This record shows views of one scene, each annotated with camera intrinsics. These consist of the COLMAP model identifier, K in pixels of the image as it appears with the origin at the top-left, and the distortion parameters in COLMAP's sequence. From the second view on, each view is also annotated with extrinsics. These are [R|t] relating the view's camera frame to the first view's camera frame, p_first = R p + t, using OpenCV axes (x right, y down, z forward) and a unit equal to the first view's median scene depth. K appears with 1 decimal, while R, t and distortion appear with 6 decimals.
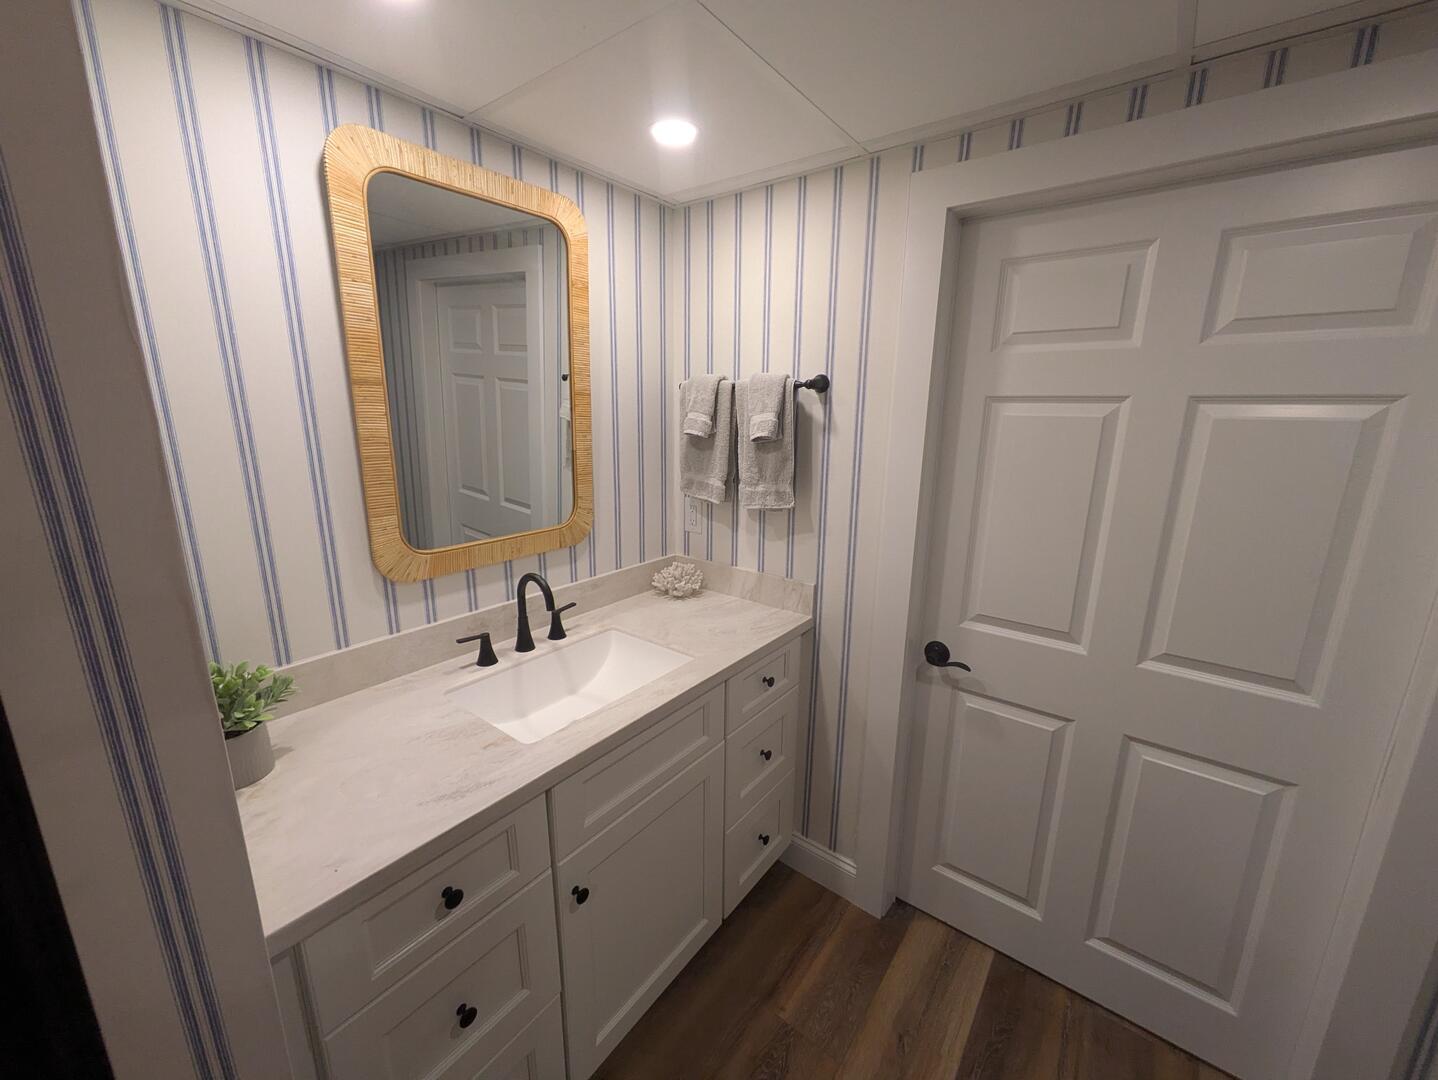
lens RADIAL K [[566.7, 0, 723.8], [0, 566.7, 541.4], [0, 0, 1]] dist [-0.003231, 0.000180]
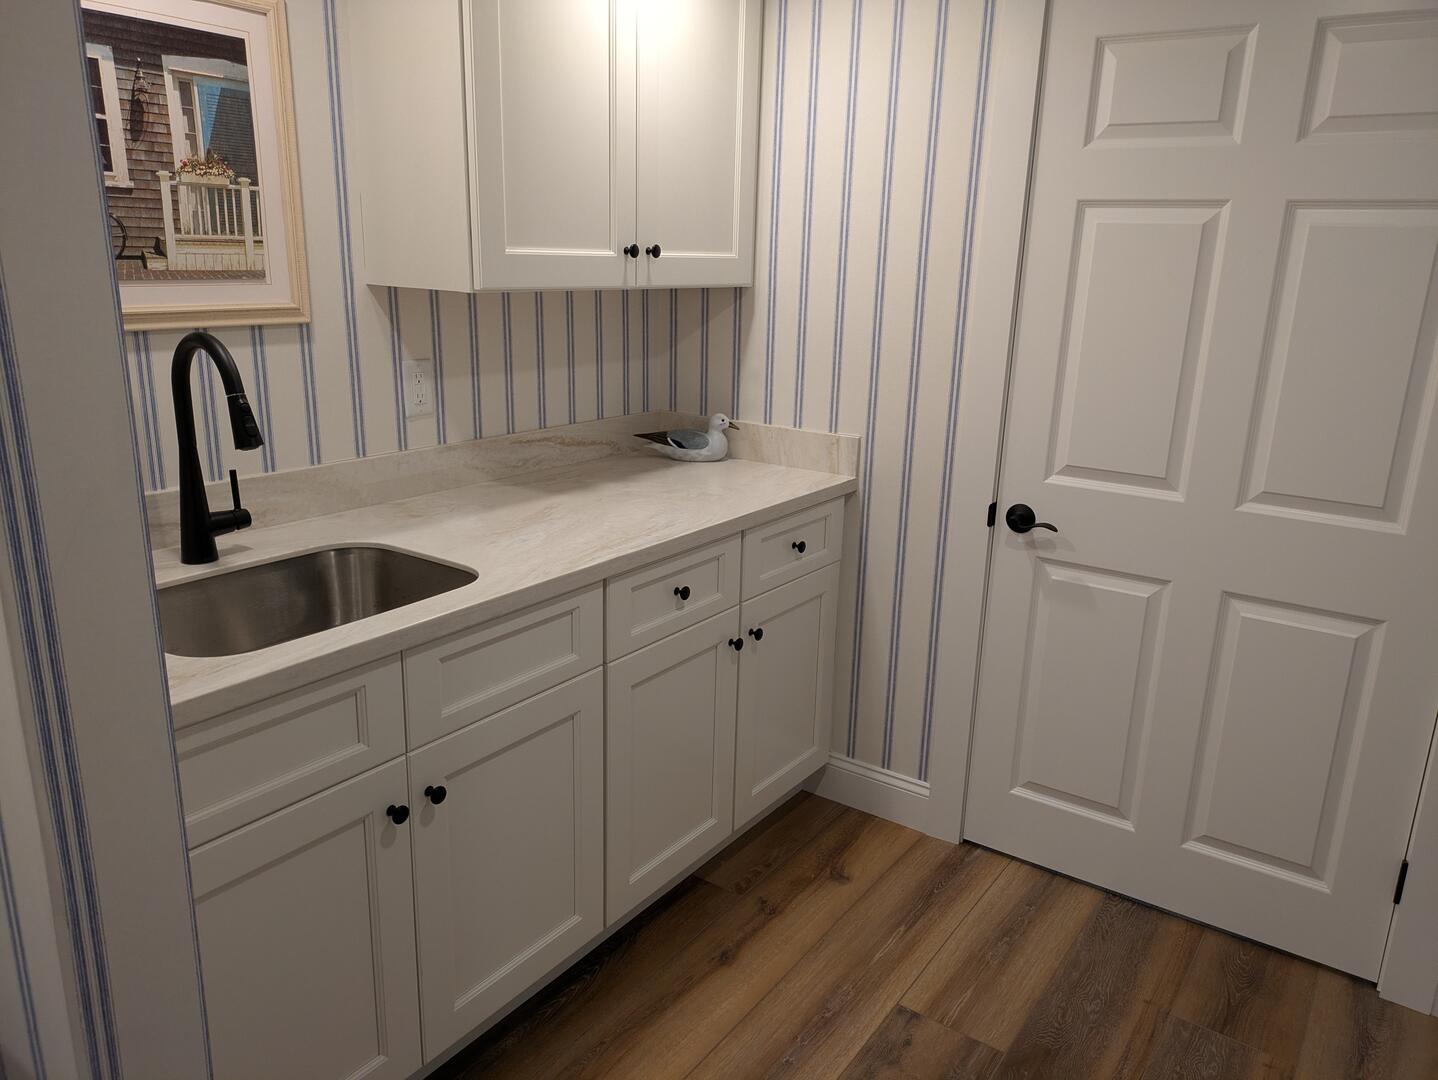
lens RADIAL K [[1056.9, 0, 721.7], [0, 1056.9, 530.9], [0, 0, 1]] dist [0.012067, -0.011071]
pose [[0.998595, 0.006038, 0.052641, -0.162392], [-0.008343, 0.999011, 0.043671, 0.191501], [-0.052325, -0.044049, 0.997658, -0.624966]]
